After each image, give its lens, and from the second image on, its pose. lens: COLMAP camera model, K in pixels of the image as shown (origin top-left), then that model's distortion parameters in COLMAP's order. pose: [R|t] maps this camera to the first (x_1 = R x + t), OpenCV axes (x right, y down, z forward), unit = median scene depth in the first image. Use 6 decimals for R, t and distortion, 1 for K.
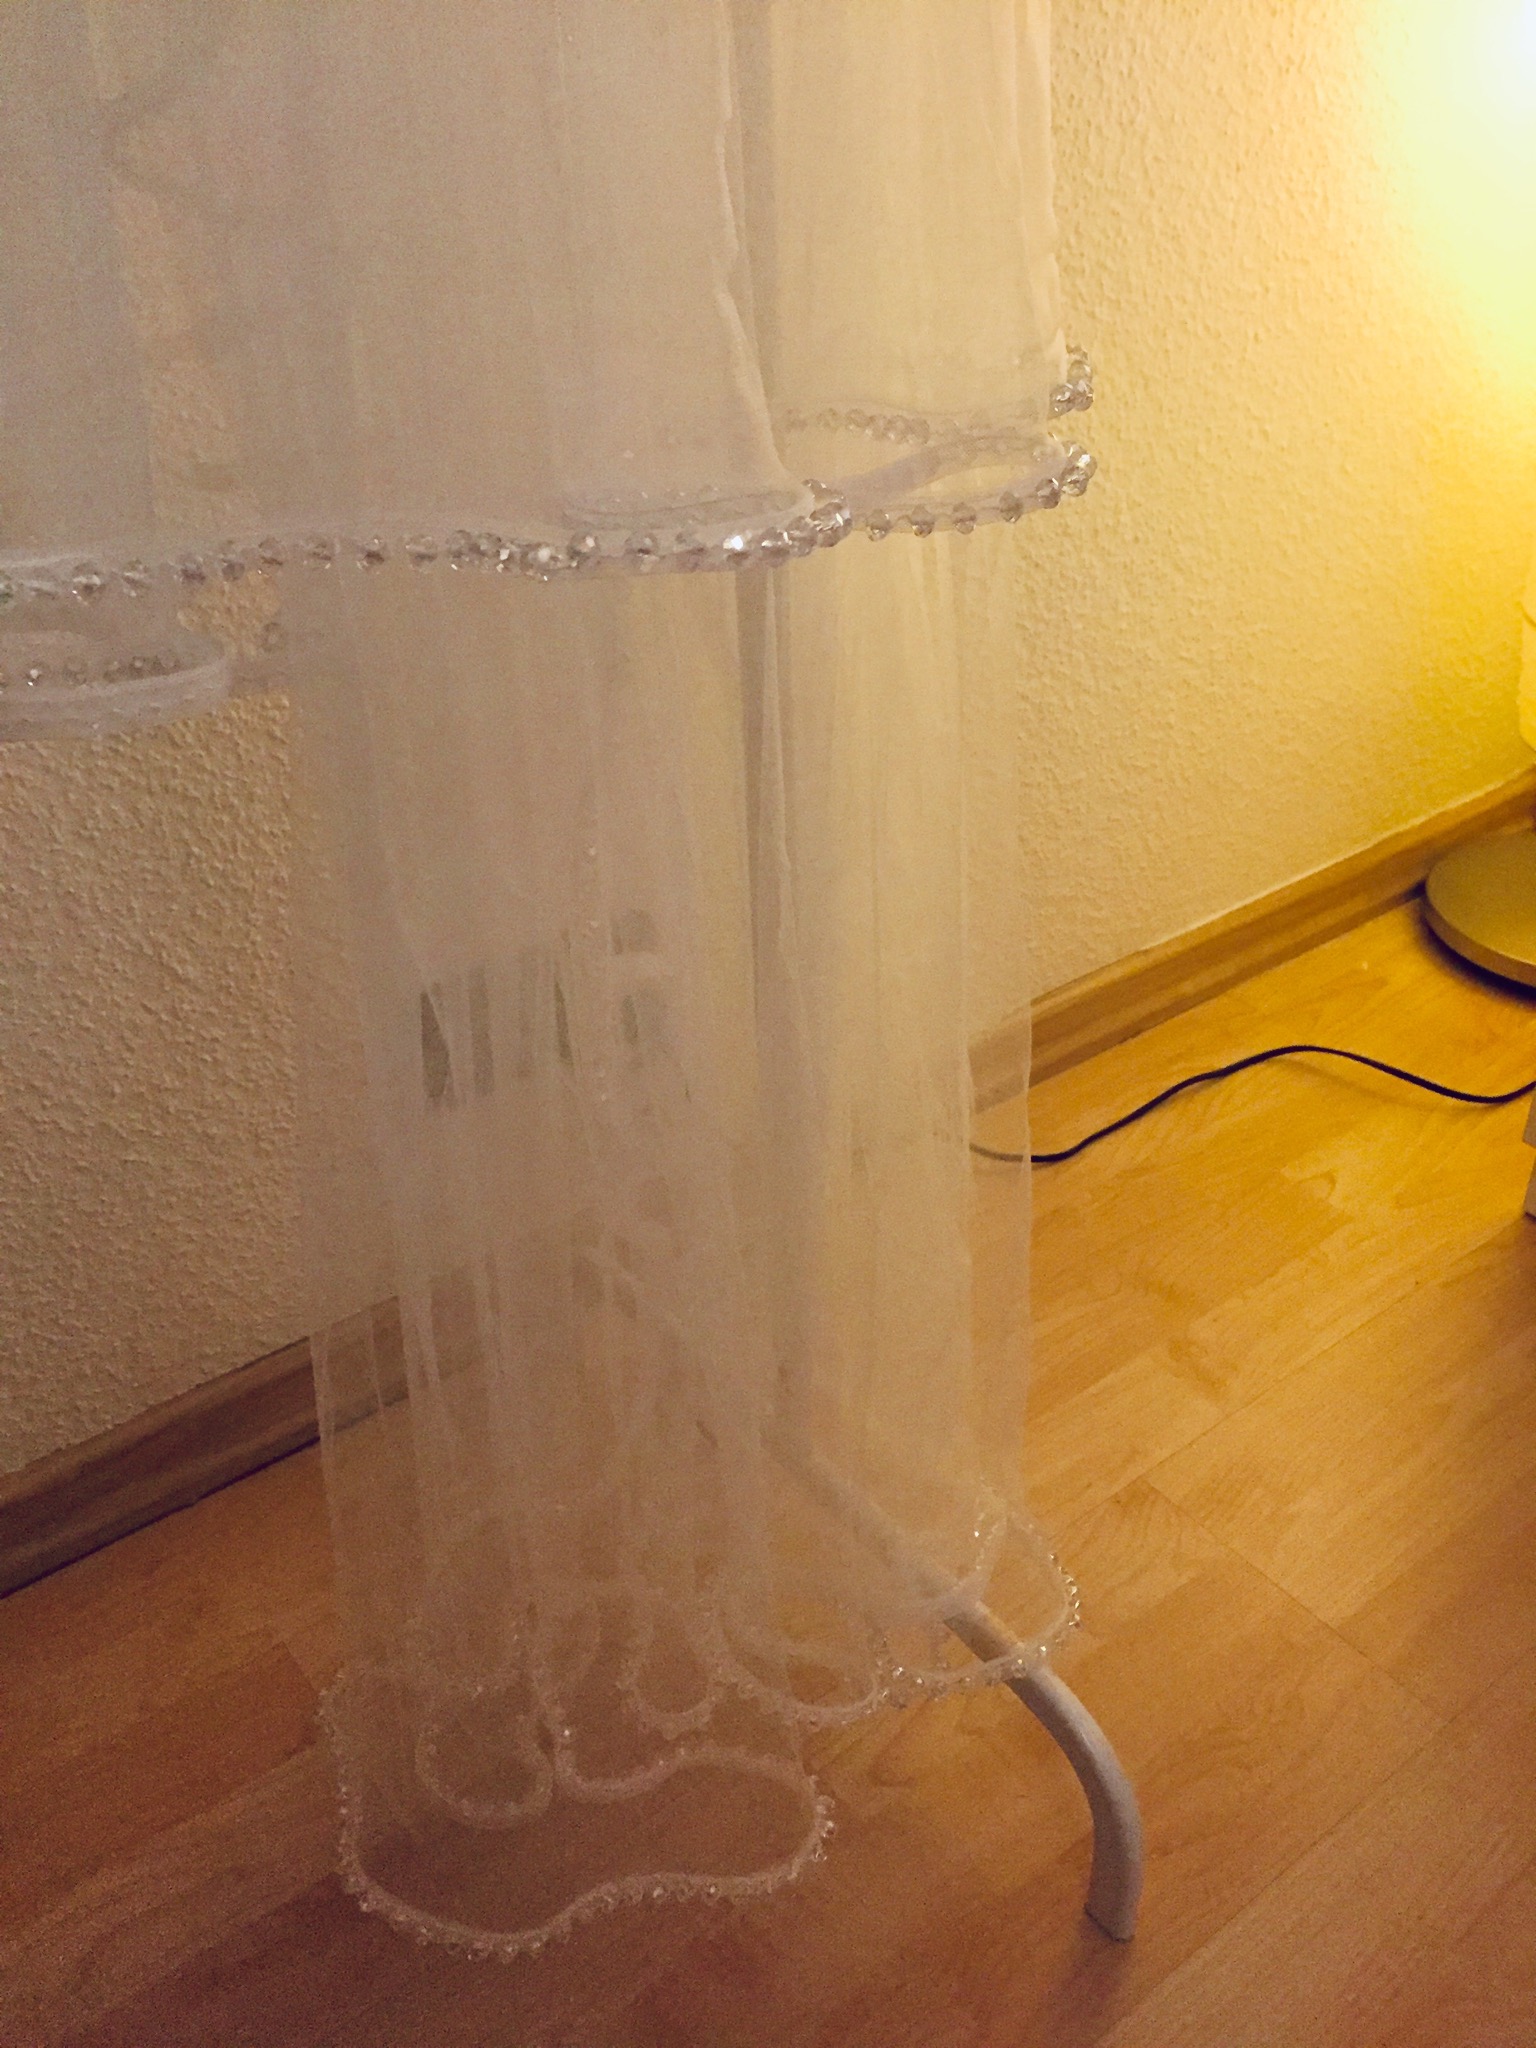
lens RADIAL K [[1848.6, 0, 768.0], [0, 1848.6, 1024.0], [0, 0, 1]] dist [0.014972, 0.006318]
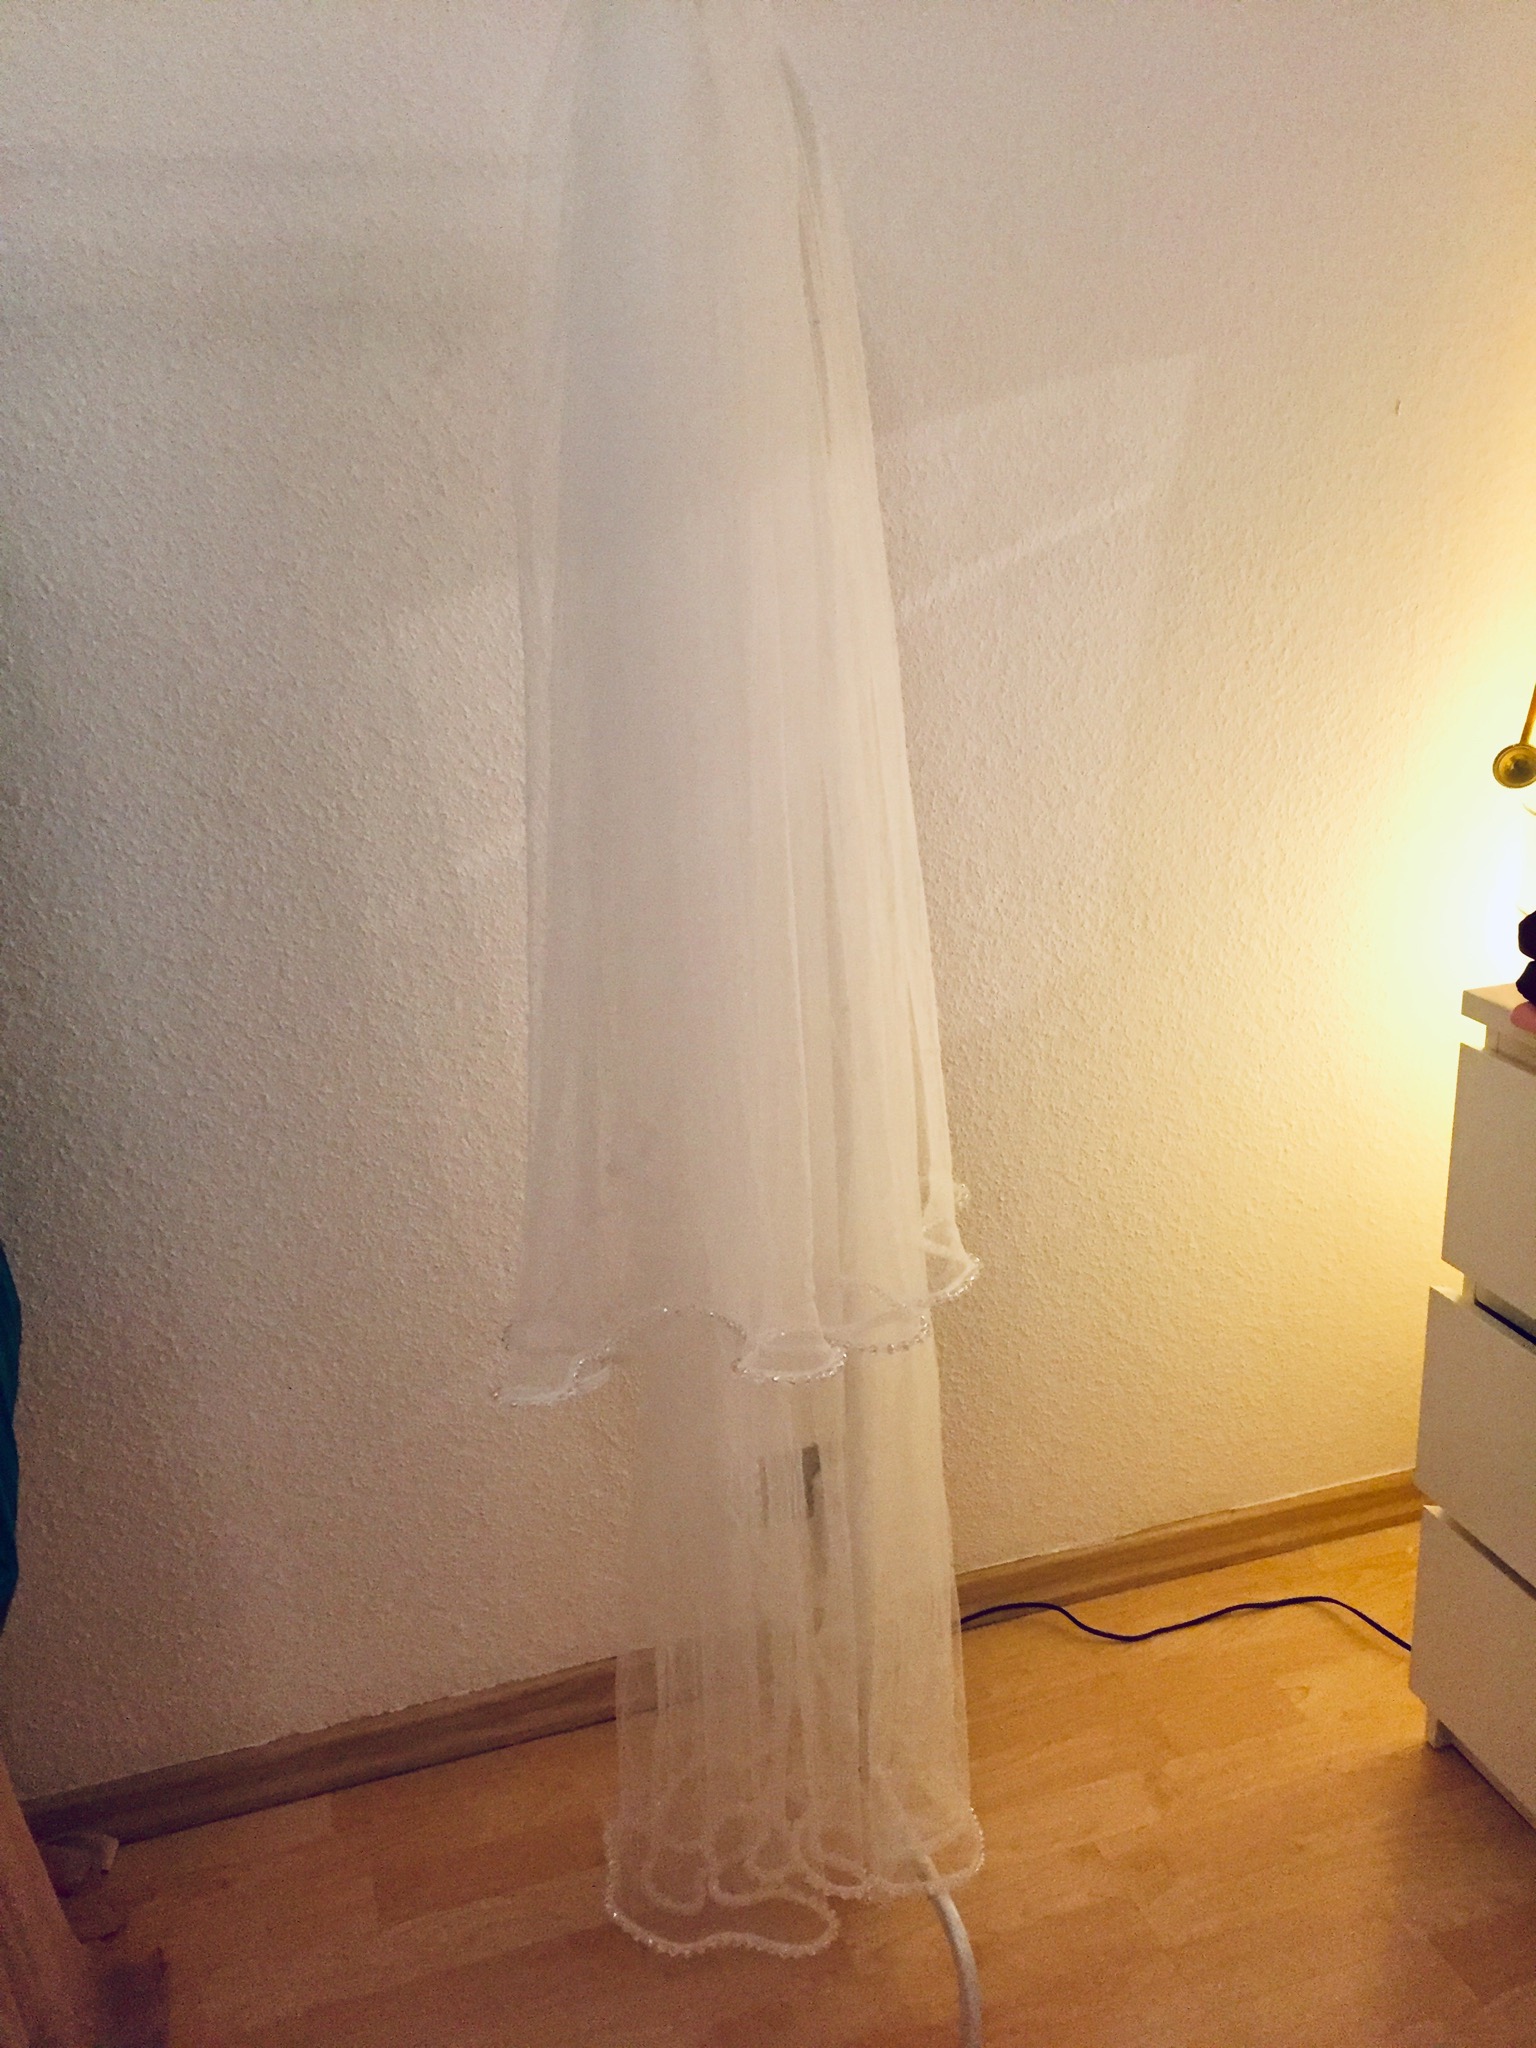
lens RADIAL K [[1875.3, 0, 768.0], [0, 1875.3, 1024.0], [0, 0, 1]] dist [0.107336, -0.002008]
pose [[0.952649, 0.100519, -0.286977, 0.287570], [-0.160455, 0.967864, -0.193633, -0.072303], [0.258291, 0.230511, 0.938163, -0.726722]]
